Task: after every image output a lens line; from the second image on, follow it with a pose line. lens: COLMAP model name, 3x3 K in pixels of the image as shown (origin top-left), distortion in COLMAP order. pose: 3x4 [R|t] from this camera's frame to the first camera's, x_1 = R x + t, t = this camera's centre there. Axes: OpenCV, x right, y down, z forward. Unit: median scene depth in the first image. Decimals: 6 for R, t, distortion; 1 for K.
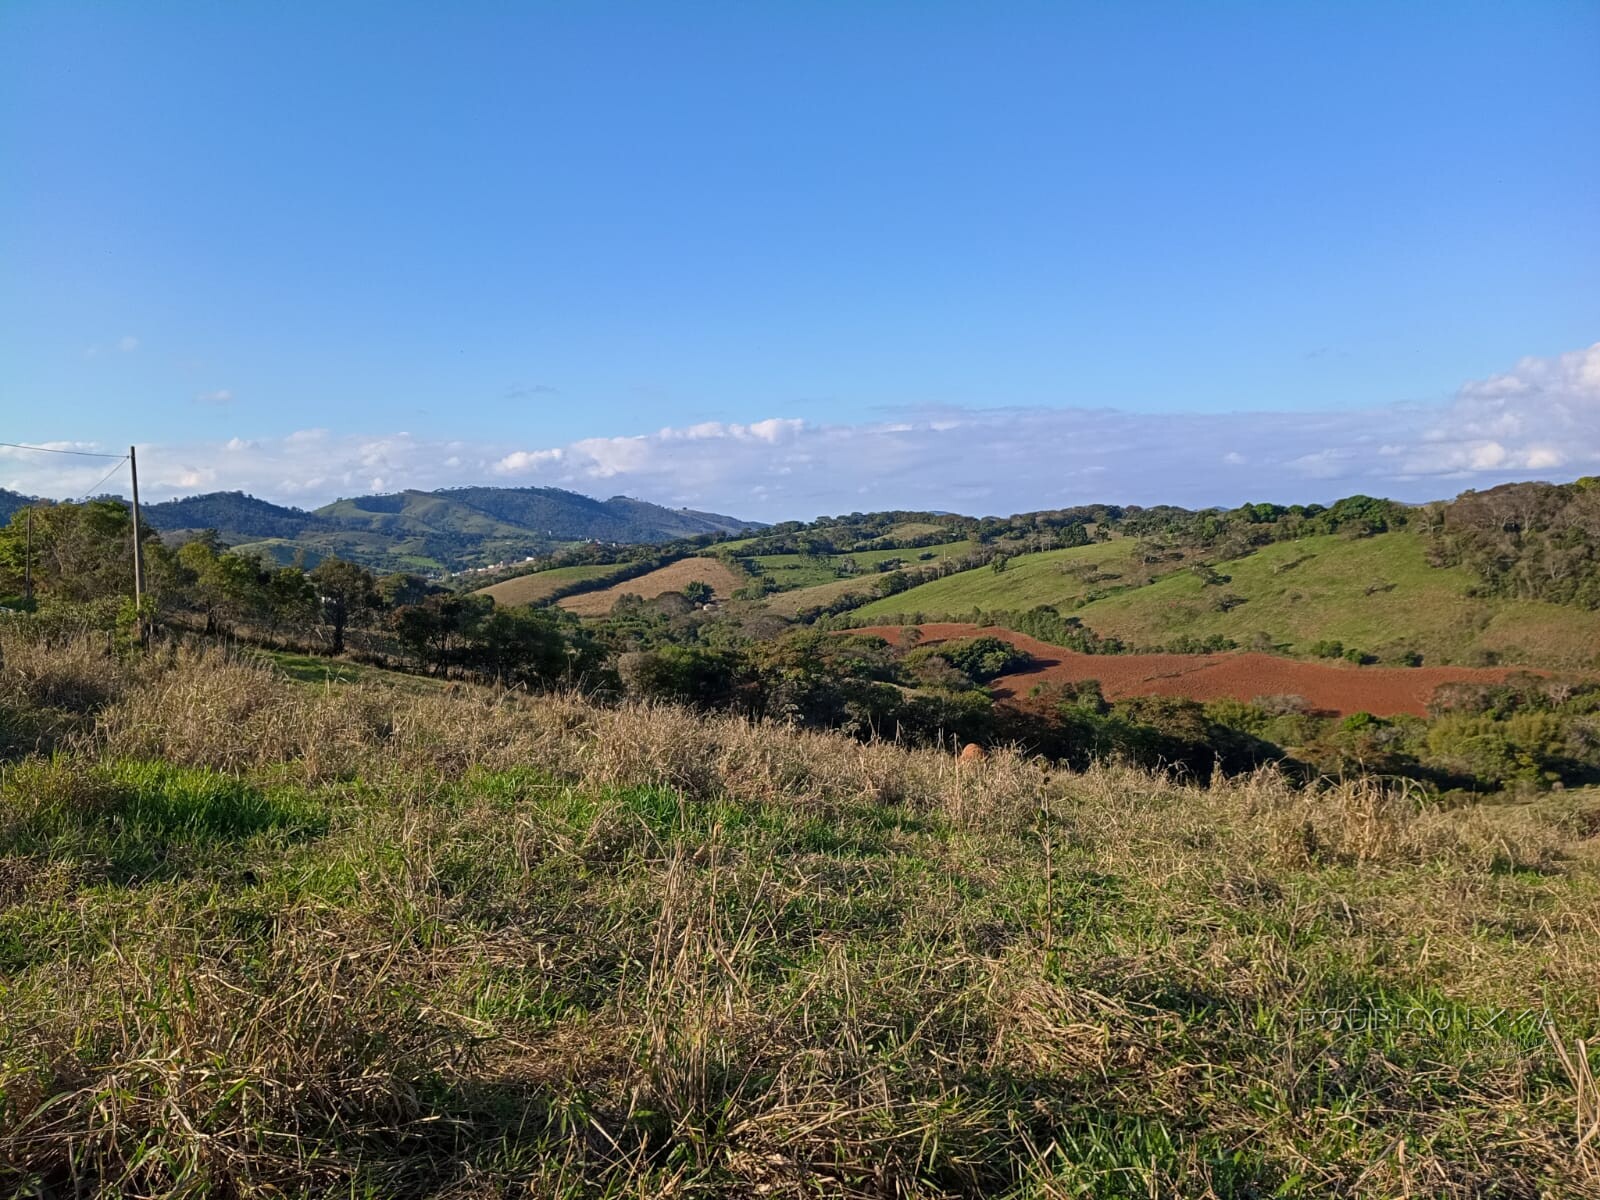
lens RADIAL K [[1196.5, 0, 805.6], [0, 1196.5, 651.4], [0, 0, 1]] dist [0.049563, -0.082229]
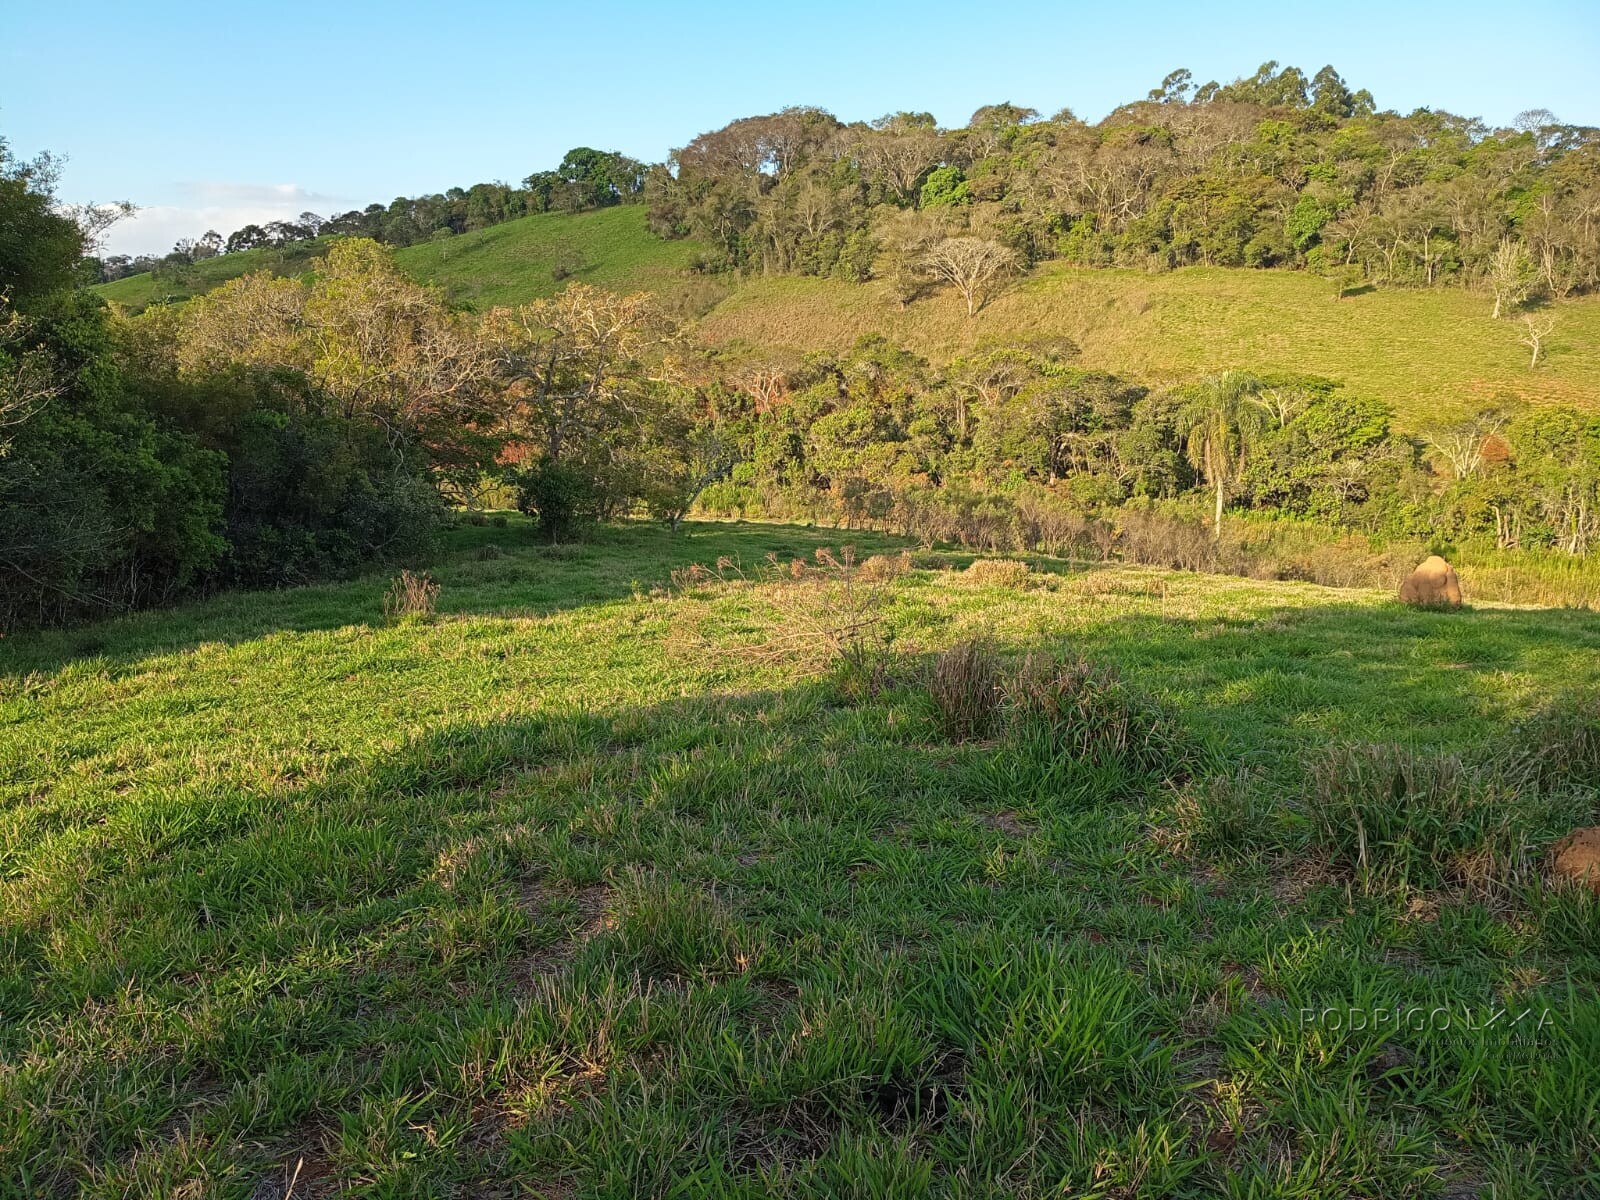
lens RADIAL K [[1196.5, 0, 805.2], [0, 1196.5, 602.2], [0, 0, 1]] dist [0.049563, -0.082229]
pose [[0.891018, -0.080151, 0.446836, 0.296463], [0.027433, 0.991998, 0.123236, 0.042233], [-0.453138, -0.097548, 0.886087, 0.398870]]
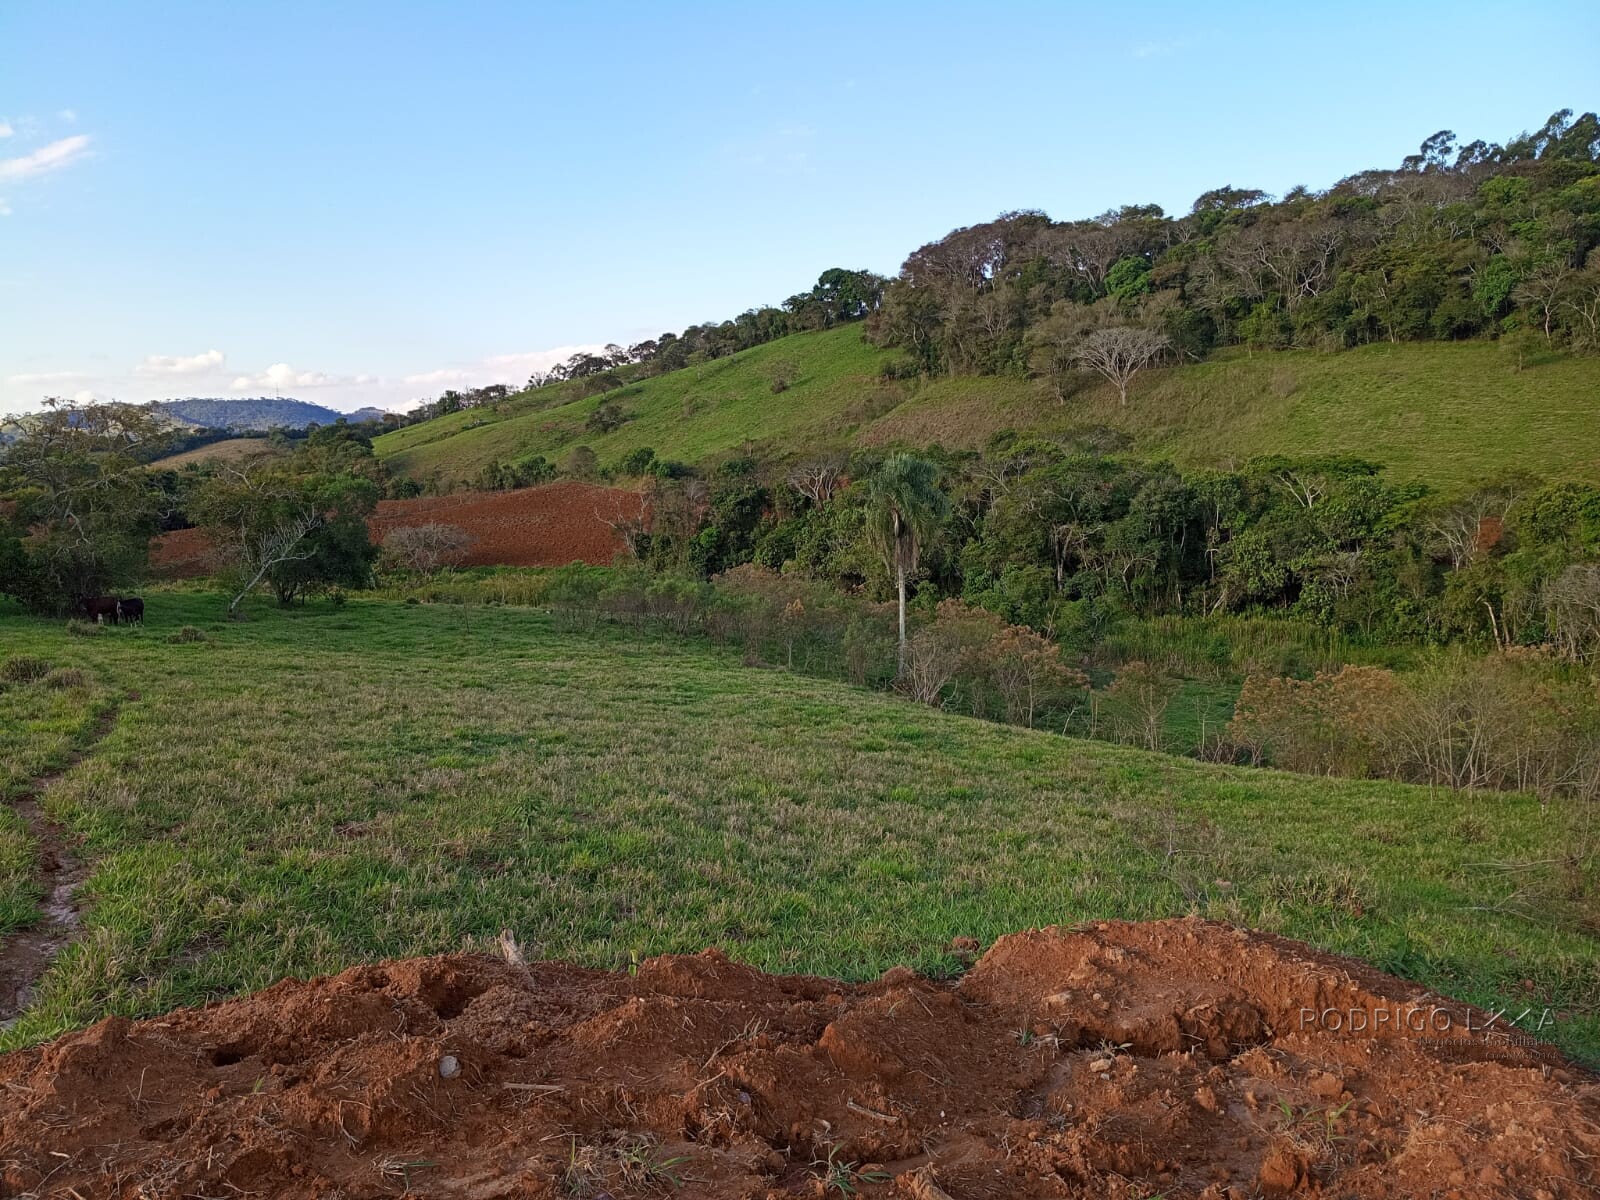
lens RADIAL K [[1196.5, 0, 797.0], [0, 1196.5, 604.4], [0, 0, 1]] dist [0.049563, -0.082229]
pose [[0.988730, -0.036869, 0.145100, 0.381356], [0.032691, 0.998982, 0.031078, 0.046783], [-0.146098, -0.025984, 0.988929, 0.365622]]
